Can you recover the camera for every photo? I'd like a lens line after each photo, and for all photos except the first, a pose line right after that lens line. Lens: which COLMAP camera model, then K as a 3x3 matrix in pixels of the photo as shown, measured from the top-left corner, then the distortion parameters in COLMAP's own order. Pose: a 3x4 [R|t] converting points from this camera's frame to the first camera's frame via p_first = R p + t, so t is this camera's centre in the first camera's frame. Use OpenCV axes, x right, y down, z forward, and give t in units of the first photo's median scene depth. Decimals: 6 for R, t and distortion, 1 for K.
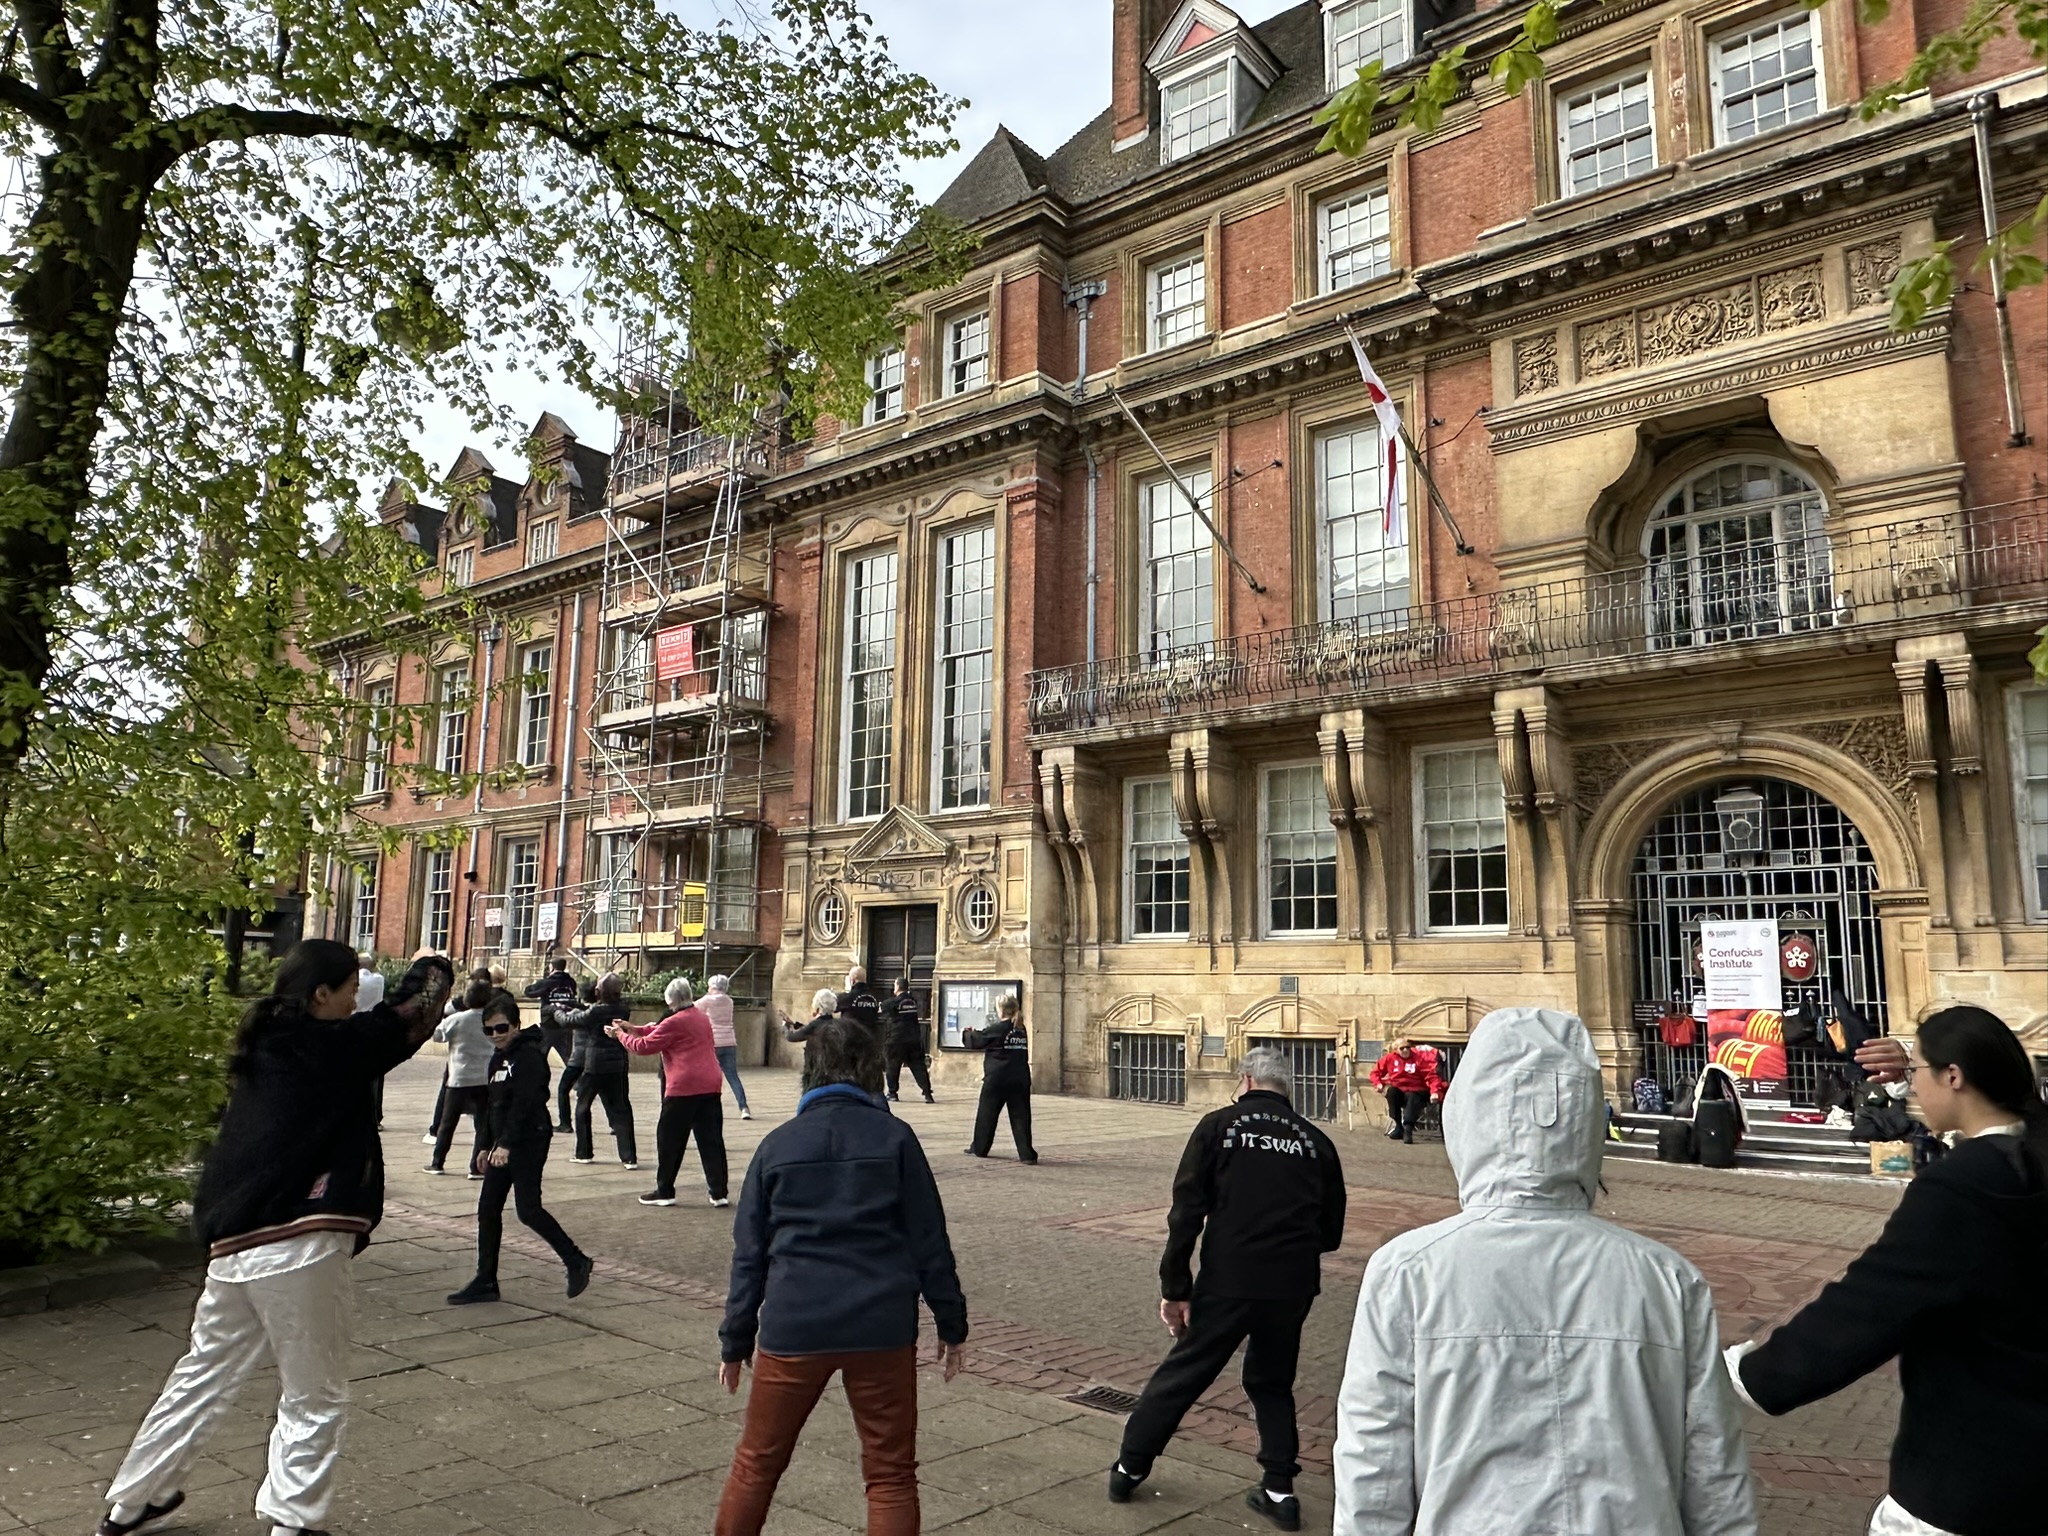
lens RADIAL K [[1405.4, 0, 1016.8], [0, 1405.4, 787.0], [0, 0, 1]] dist [-0.000980, -0.002723]
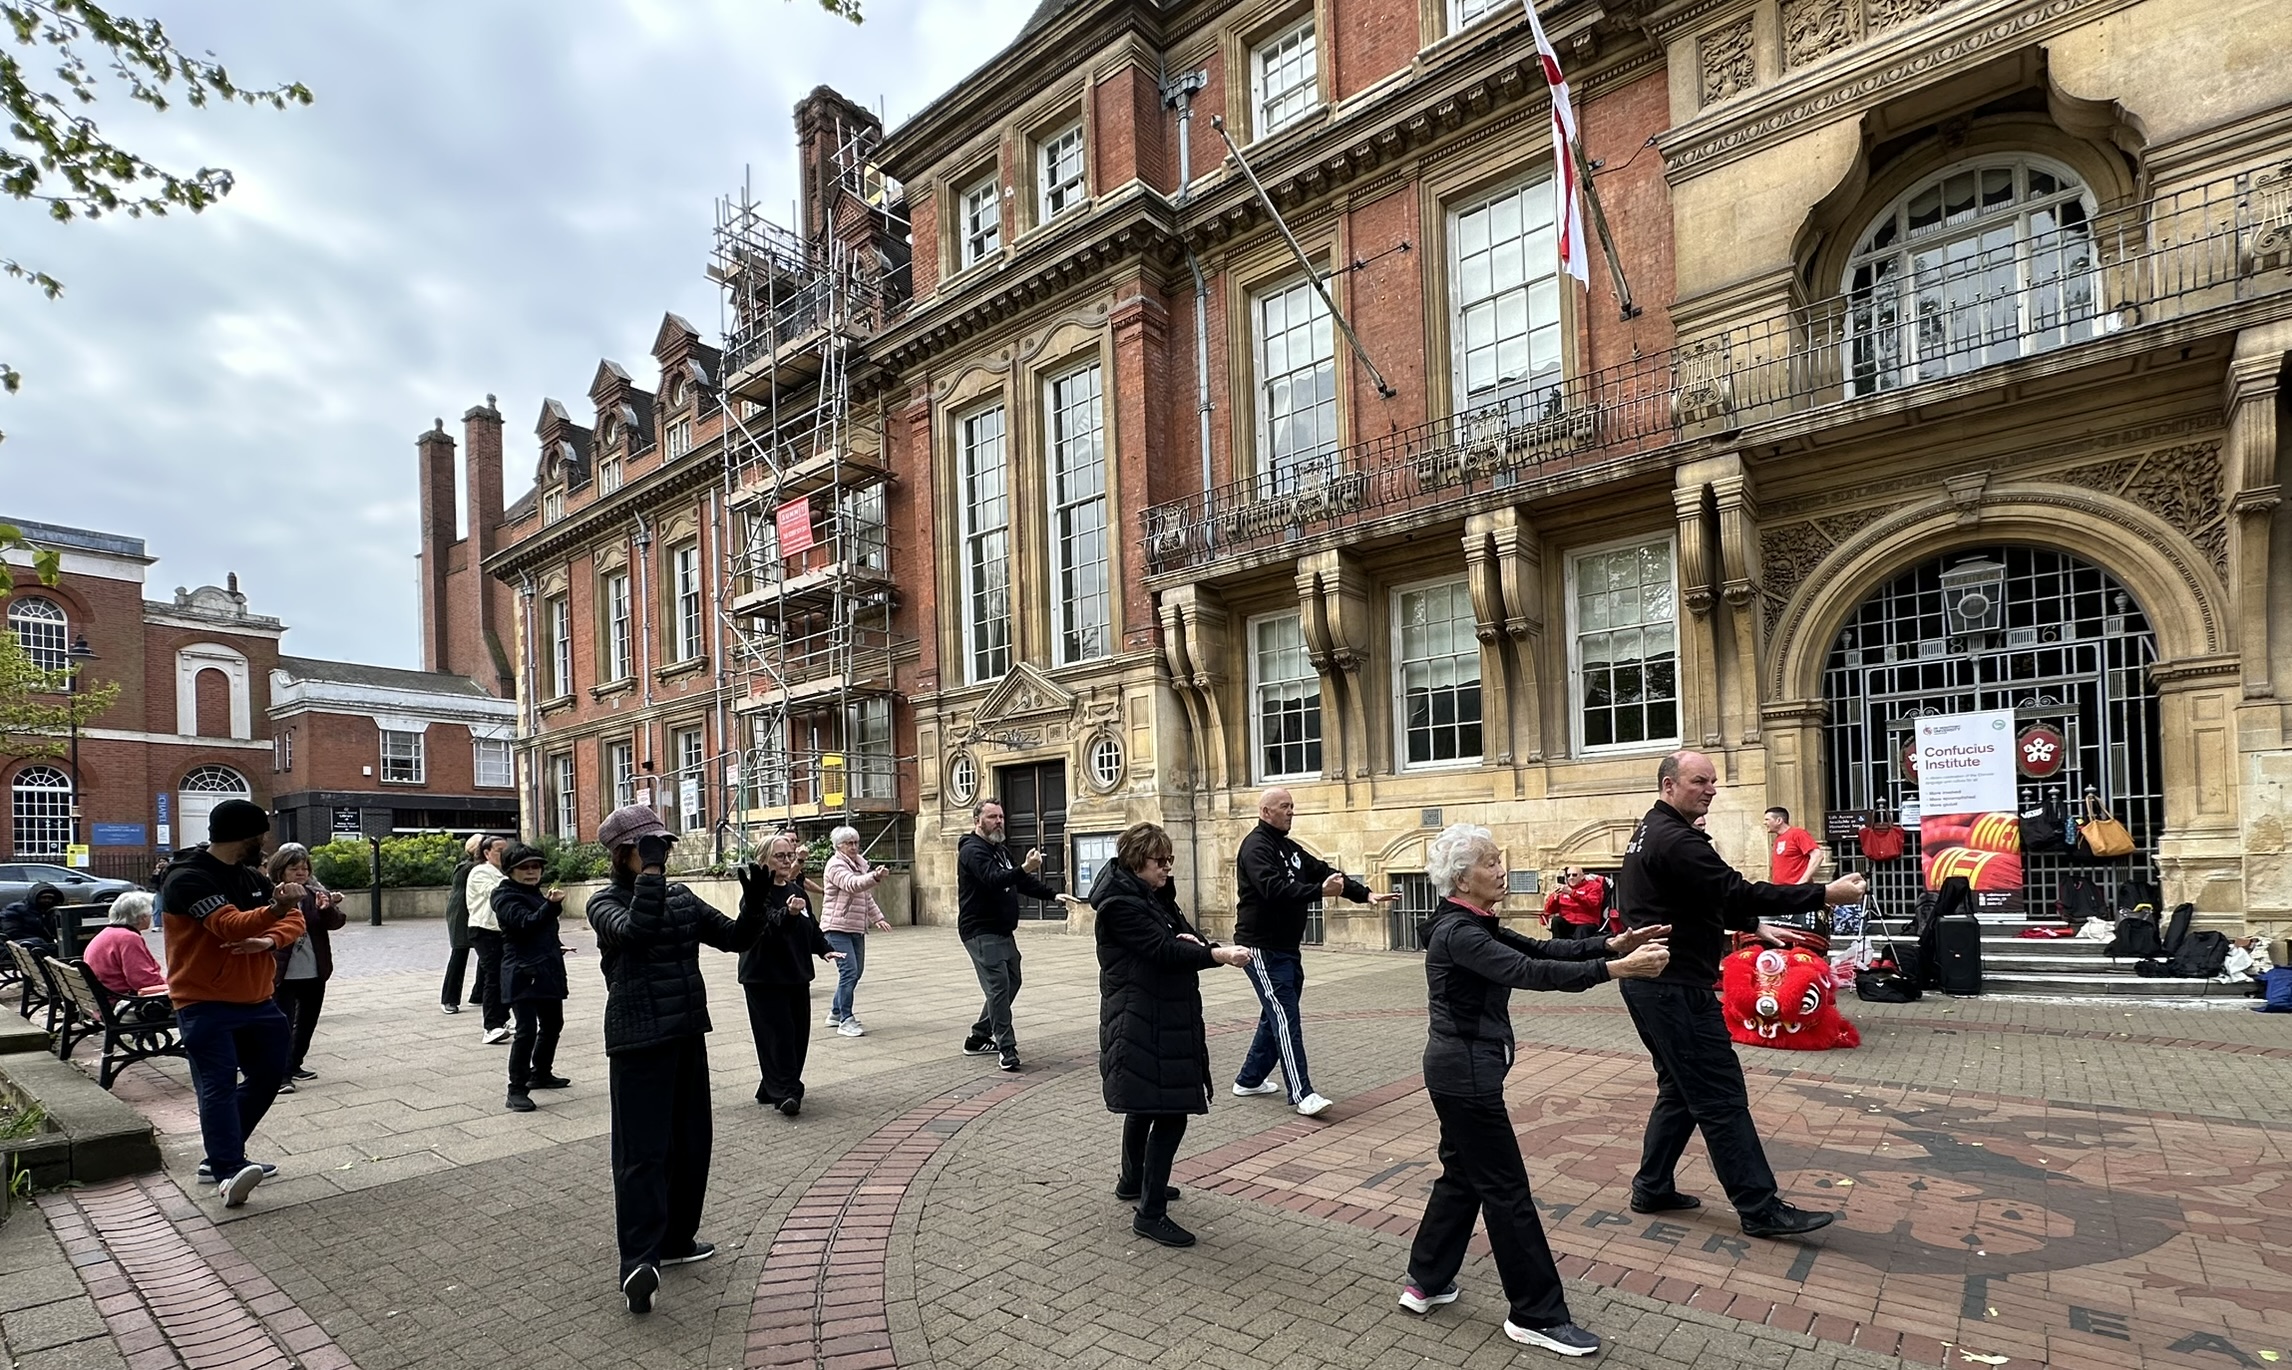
lens RADIAL K [[1079.1, 0, 1147.7], [0, 1079.1, 856.4], [0, 0, 1]] dist [-0.000676, -0.000406]
pose [[0.998656, -0.050641, -0.011049, 0.007722], [0.051721, 0.987572, 0.148416, 0.043607], [0.003396, -0.148788, 0.988863, 0.245776]]
